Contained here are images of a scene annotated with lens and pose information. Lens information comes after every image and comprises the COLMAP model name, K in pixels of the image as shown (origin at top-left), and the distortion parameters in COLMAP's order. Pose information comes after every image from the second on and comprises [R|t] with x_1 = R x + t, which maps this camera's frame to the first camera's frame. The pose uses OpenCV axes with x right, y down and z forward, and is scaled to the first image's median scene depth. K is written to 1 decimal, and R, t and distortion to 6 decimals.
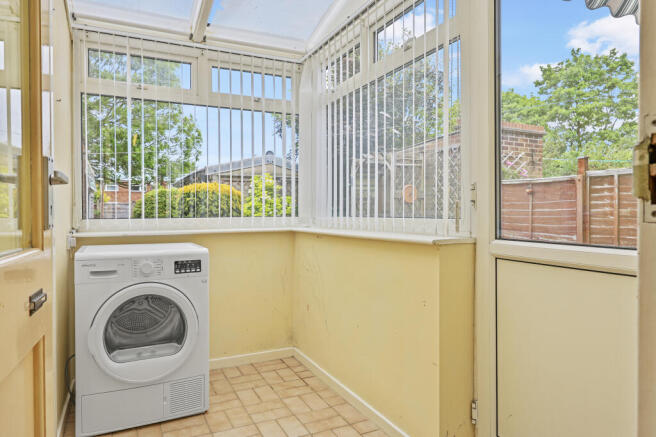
lens RADIAL K [[425.2, 0, 328.9], [0, 425.2, 215.9], [0, 0, 1]] dist [-0.006463, -0.000286]
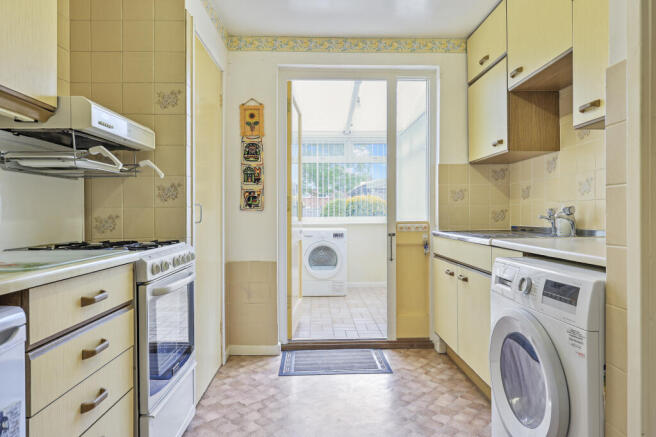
lens RADIAL K [[415.5, 0, 328.4], [0, 415.5, 217.0], [0, 0, 1]] dist [-0.000058, -0.000012]
pose [[0.916029, 0.004419, -0.401088, 0.463033], [-0.005970, 0.999979, -0.002617, 0.011684], [0.401068, 0.004791, 0.916036, -0.985176]]
